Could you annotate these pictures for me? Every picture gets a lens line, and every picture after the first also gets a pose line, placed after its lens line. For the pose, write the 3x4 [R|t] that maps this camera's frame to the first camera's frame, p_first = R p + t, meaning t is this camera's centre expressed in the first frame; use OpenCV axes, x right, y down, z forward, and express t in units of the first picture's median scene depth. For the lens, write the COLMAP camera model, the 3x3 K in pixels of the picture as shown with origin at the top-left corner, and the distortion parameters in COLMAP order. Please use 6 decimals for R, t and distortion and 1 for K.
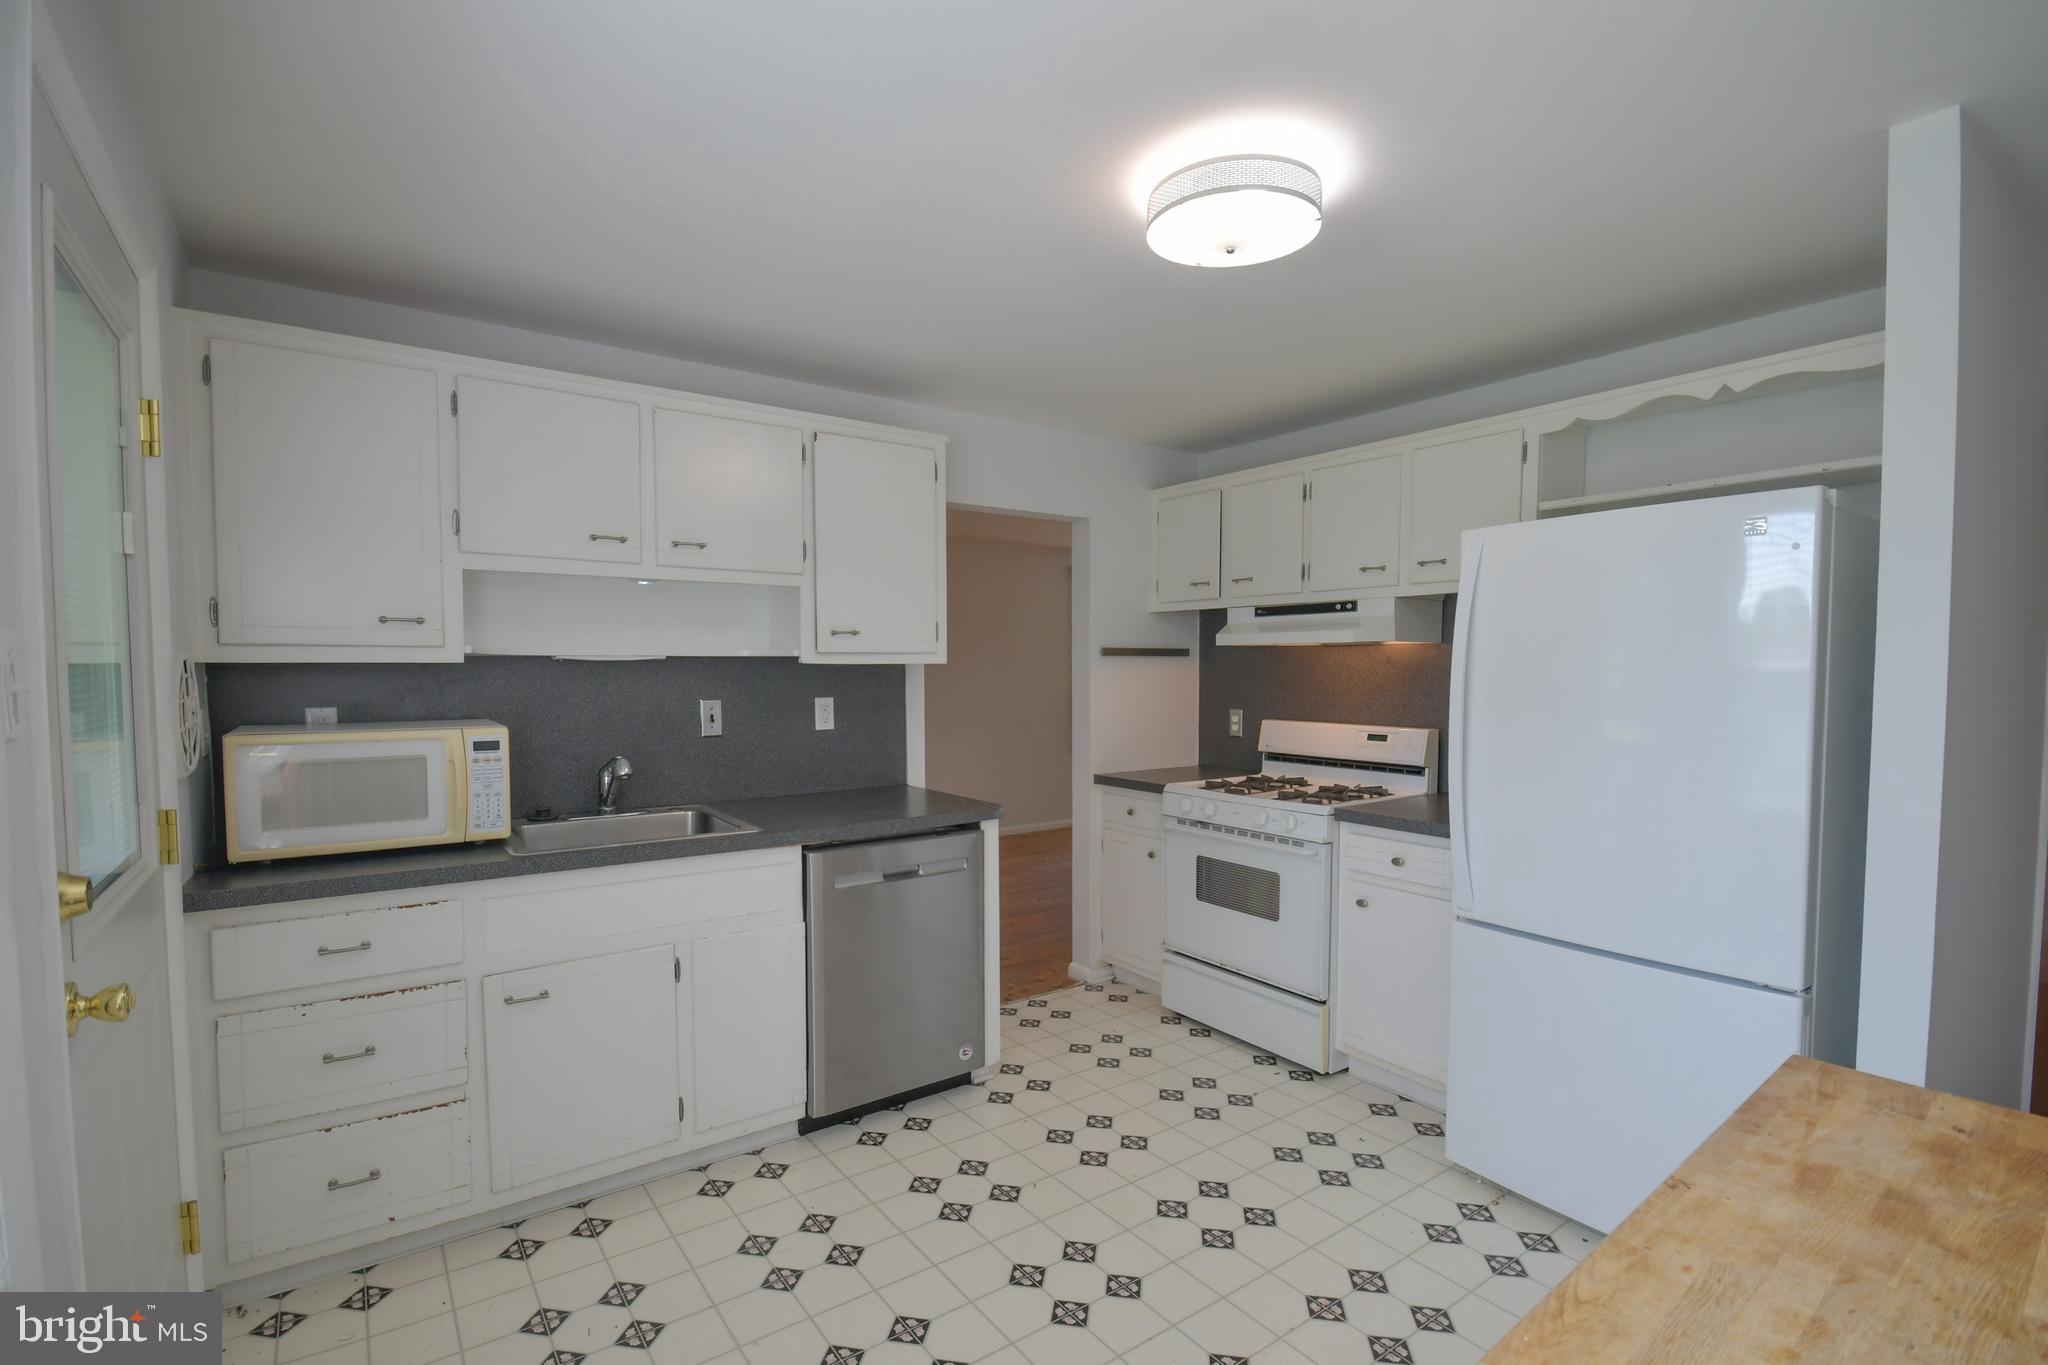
lens RADIAL K [[925.7, 0, 1014.5], [0, 925.7, 707.4], [0, 0, 1]] dist [-0.003514, -0.001181]
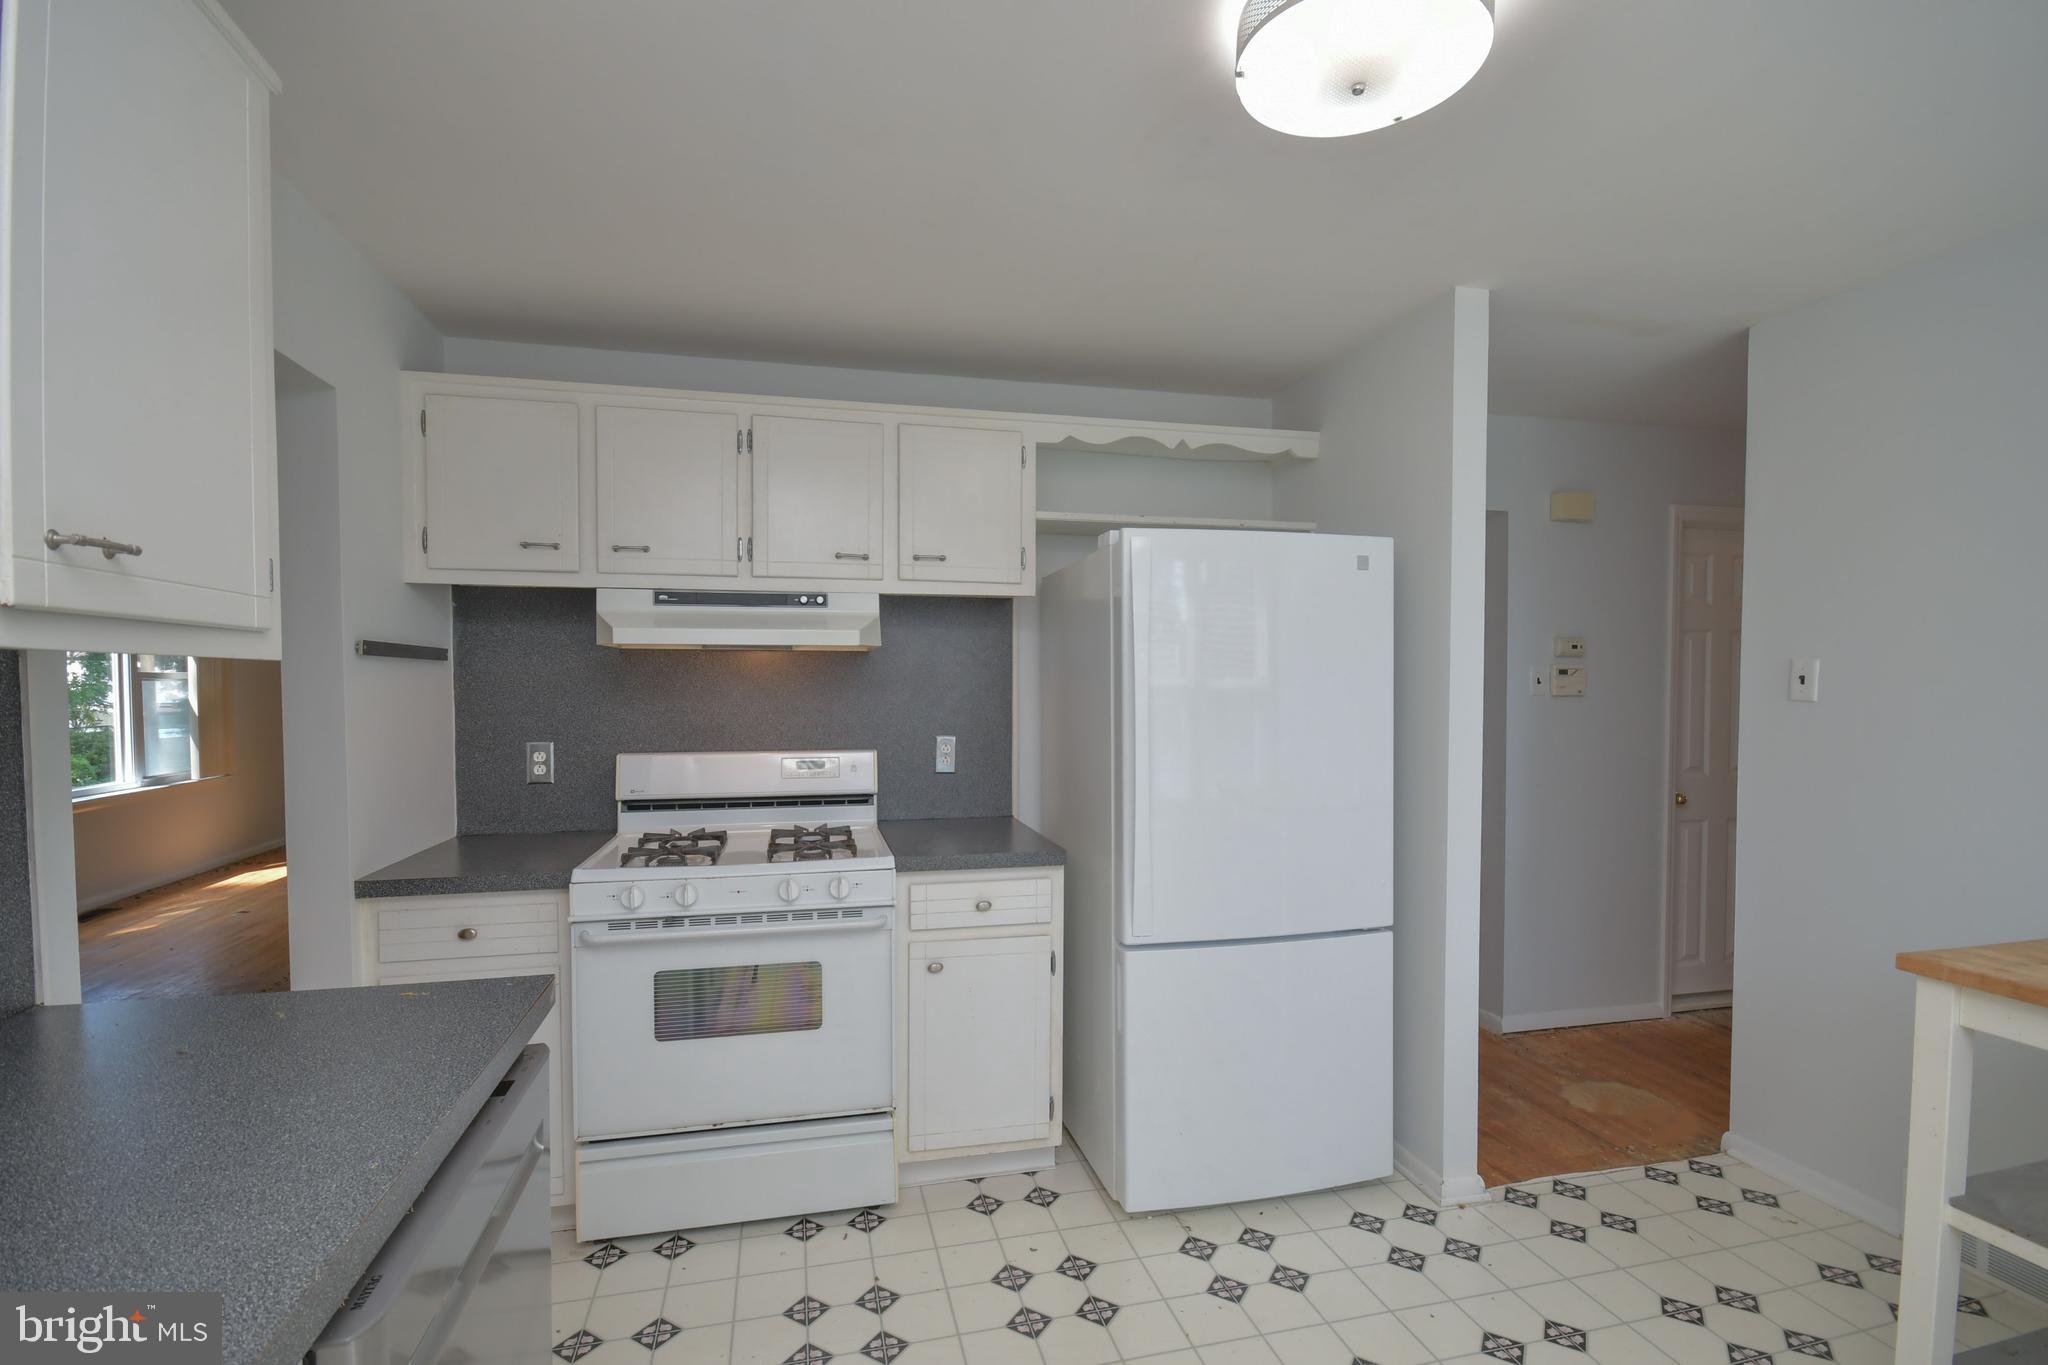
lens RADIAL K [[925.7, 0, 1014.5], [0, 925.7, 707.4], [0, 0, 1]] dist [-0.003514, -0.001181]
pose [[0.380854, -0.020285, 0.924413, -0.299474], [0.041531, 0.999126, 0.004814, -0.014685], [-0.923702, 0.036558, 0.381364, 0.539139]]
